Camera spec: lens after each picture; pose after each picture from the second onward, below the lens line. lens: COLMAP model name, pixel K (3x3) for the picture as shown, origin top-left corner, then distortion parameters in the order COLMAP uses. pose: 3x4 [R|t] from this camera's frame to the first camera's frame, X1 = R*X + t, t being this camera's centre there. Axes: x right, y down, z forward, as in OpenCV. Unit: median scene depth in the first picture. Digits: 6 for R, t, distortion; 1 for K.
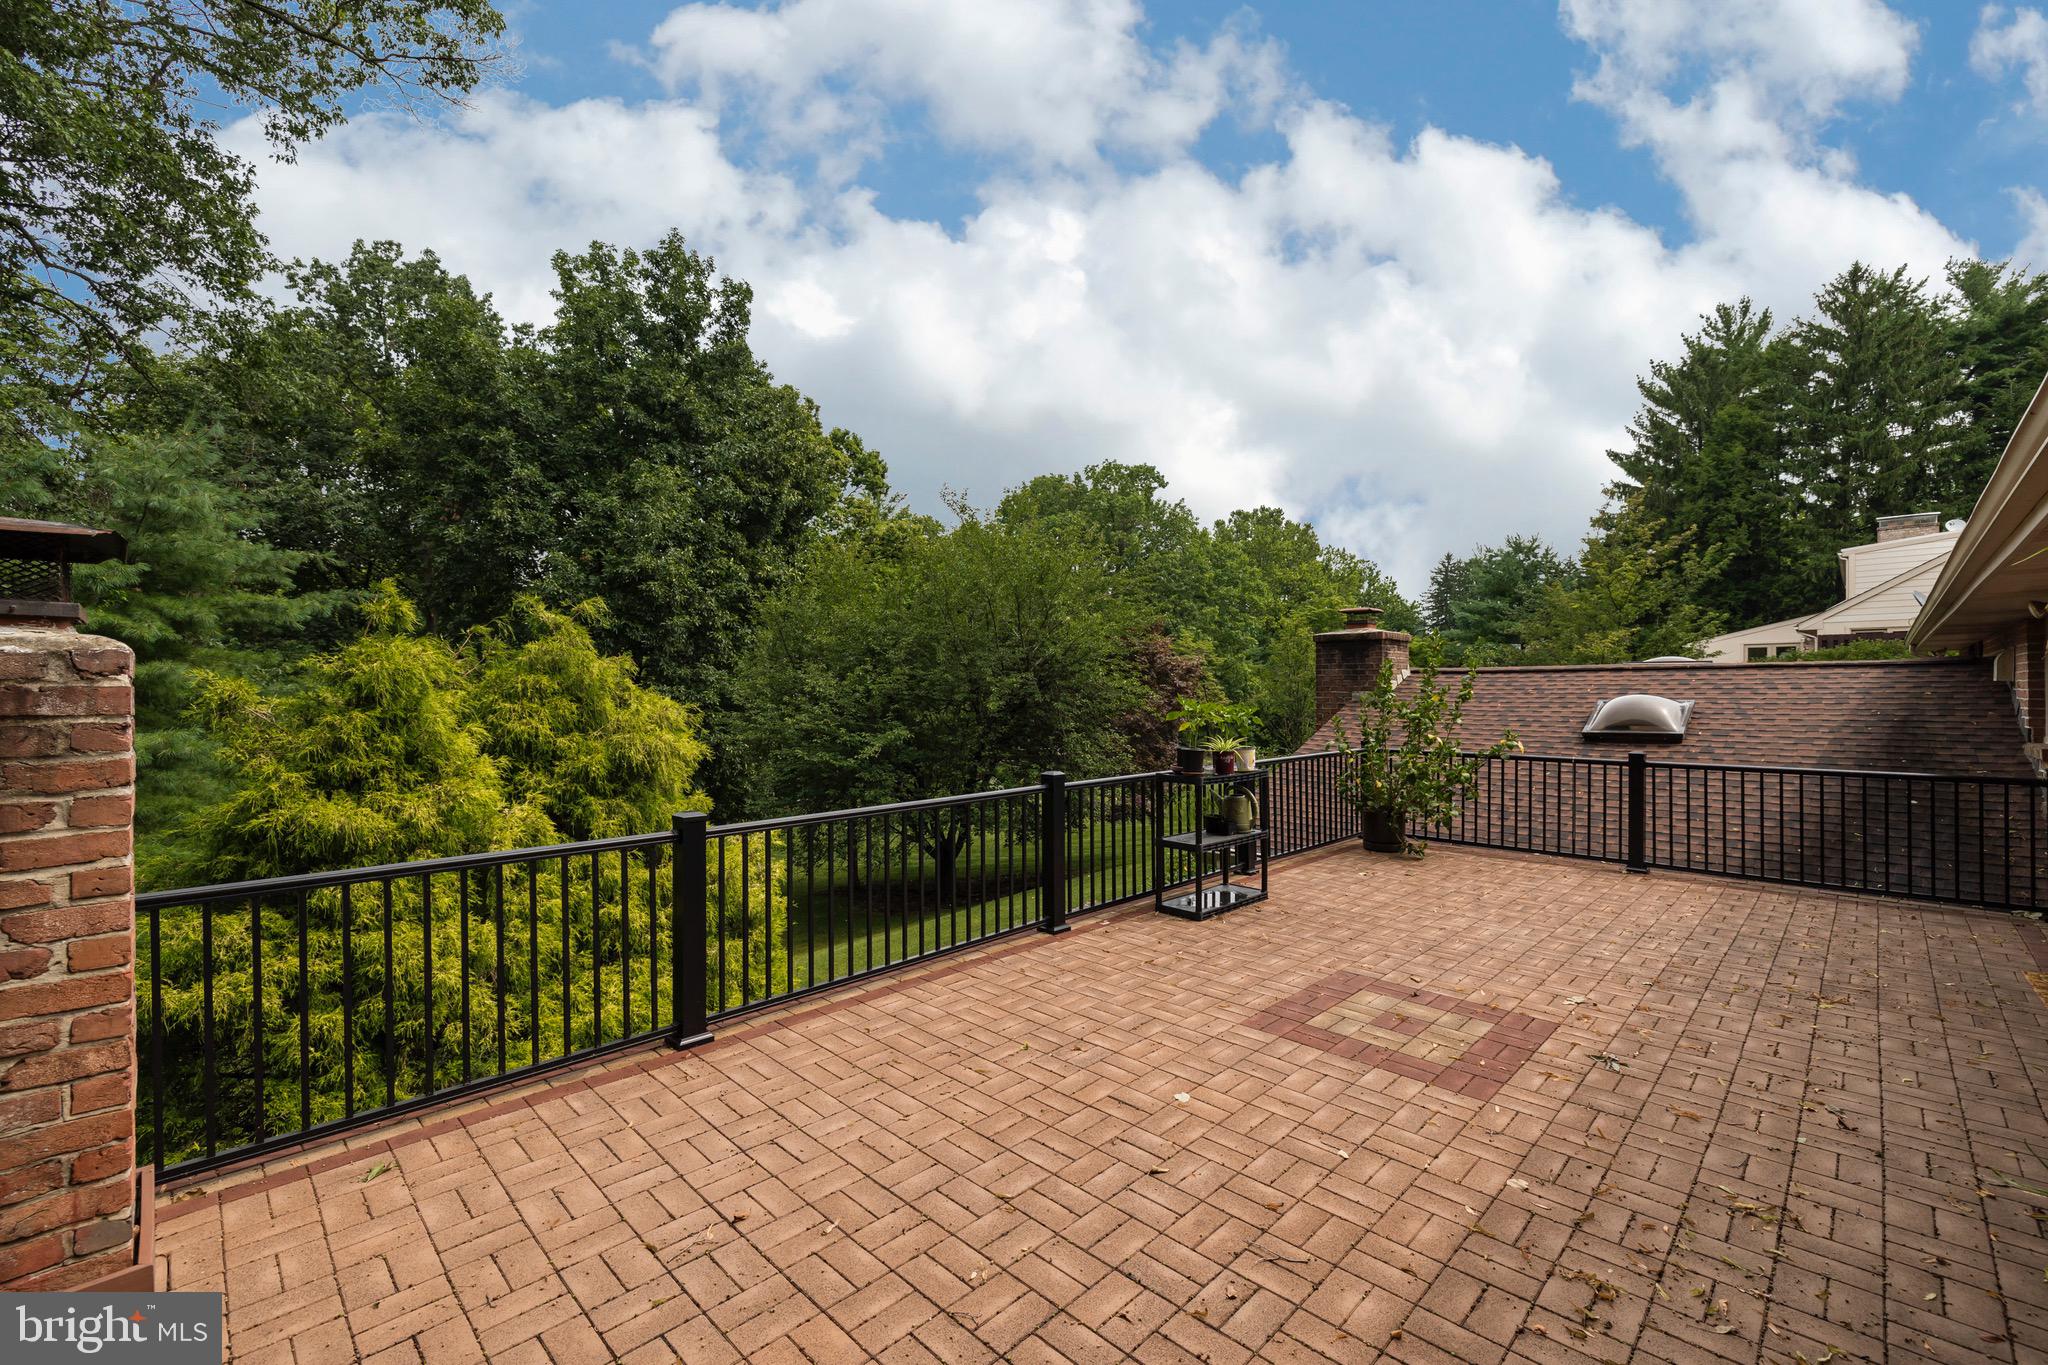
lens RADIAL K [[861.7, 0, 1032.2], [0, 861.7, 689.6], [0, 0, 1]] dist [0.000475, -0.000162]
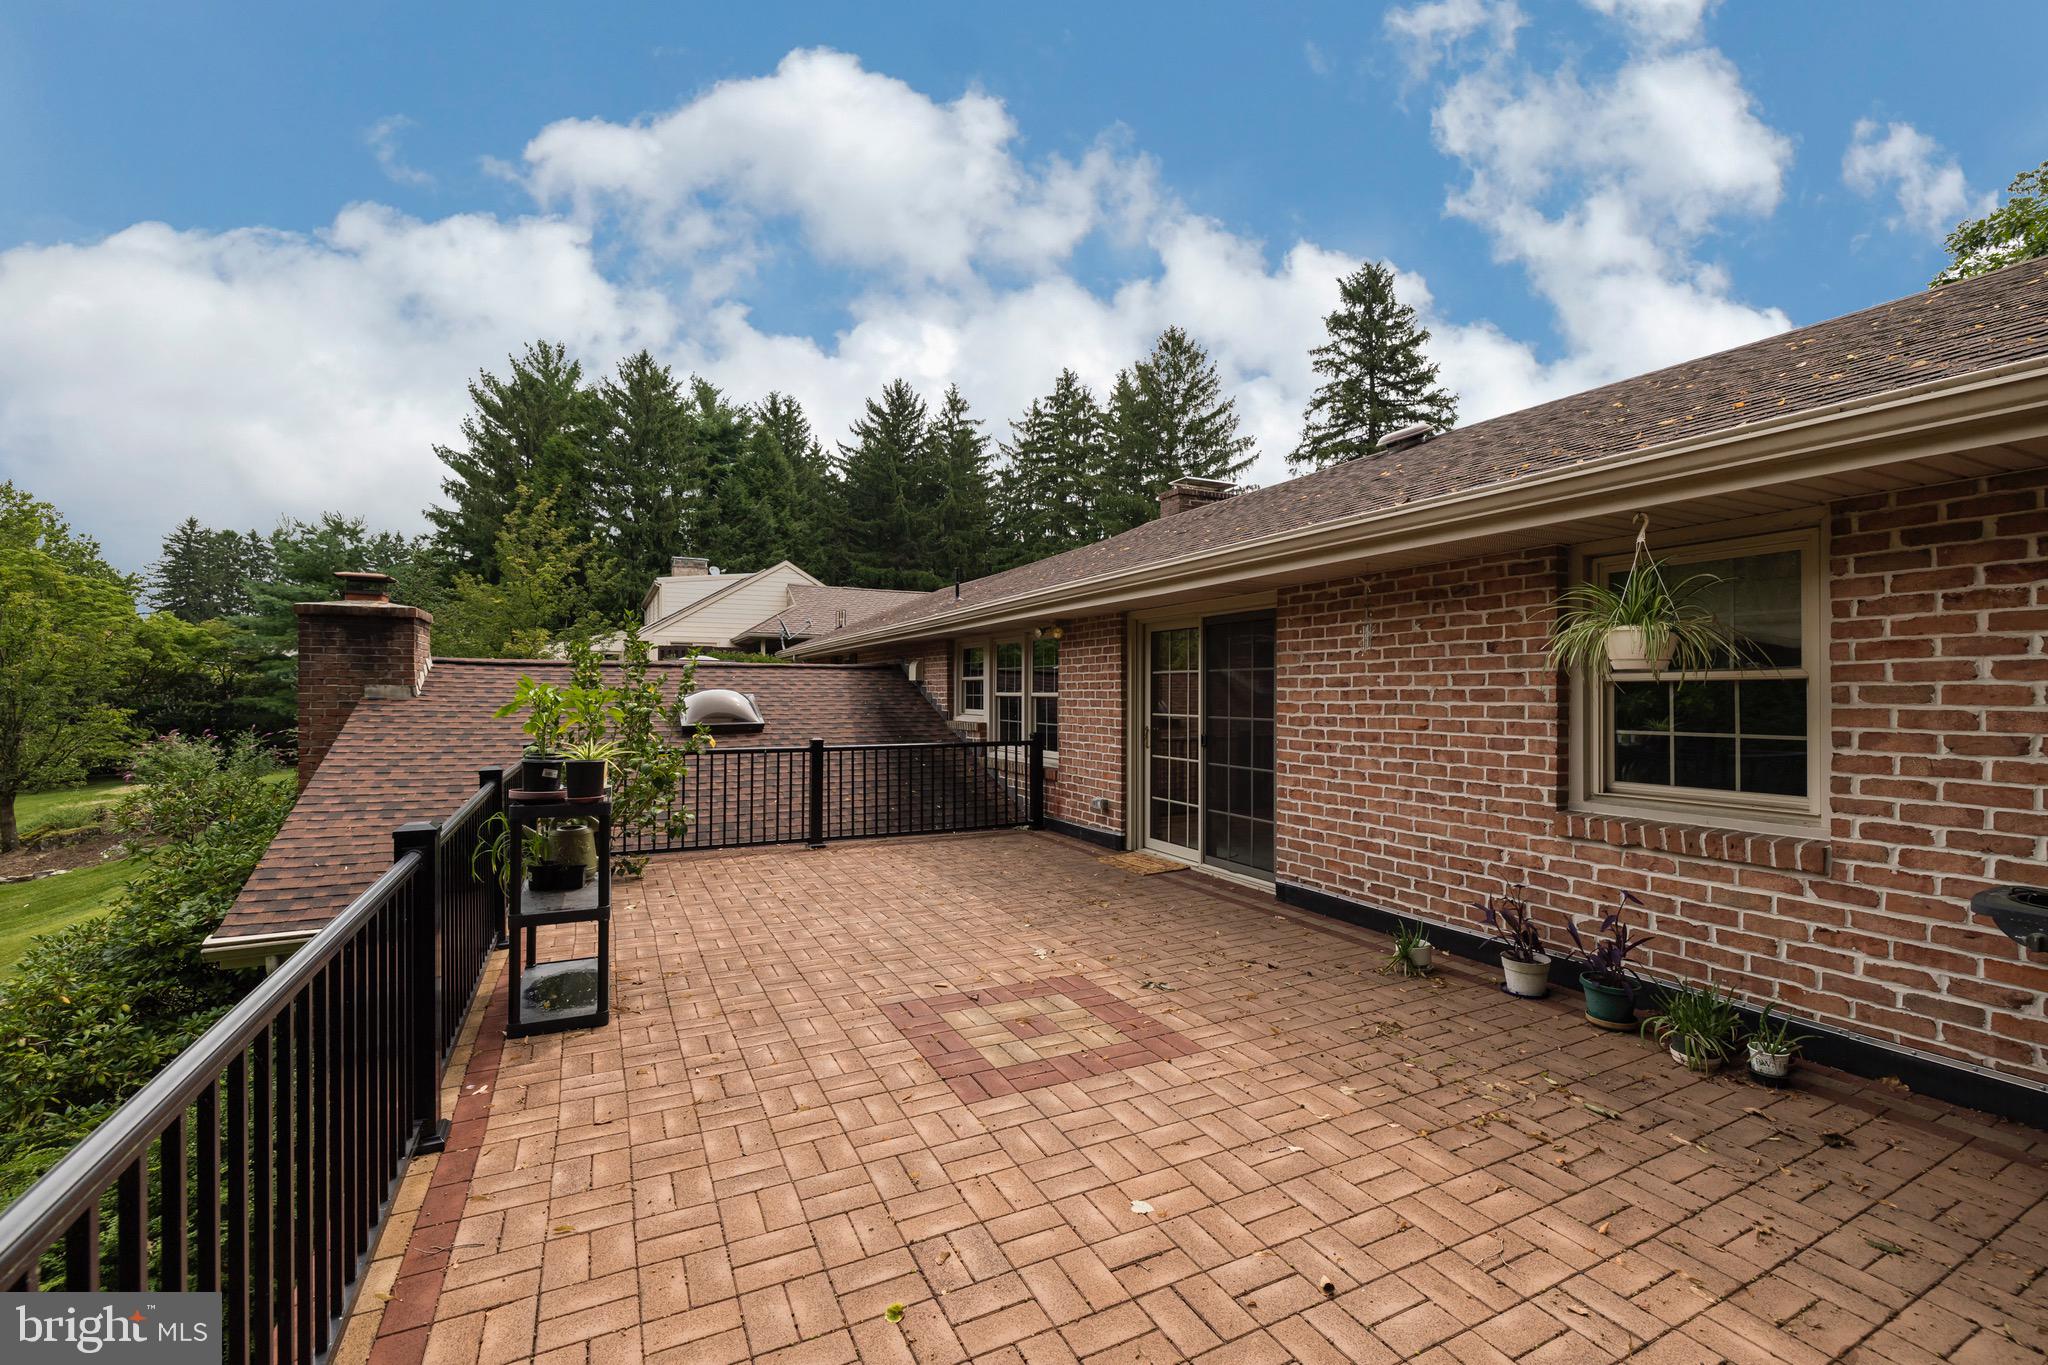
lens RADIAL K [[861.7, 0, 1028.6], [0, 861.7, 689.5], [0, 0, 1]] dist [0.000475, -0.000162]
pose [[0.320792, 0.005576, 0.947133, -0.326746], [-0.001876, 0.999984, -0.005252, 0.019334], [-0.947148, -0.000092, 0.320798, 0.499873]]
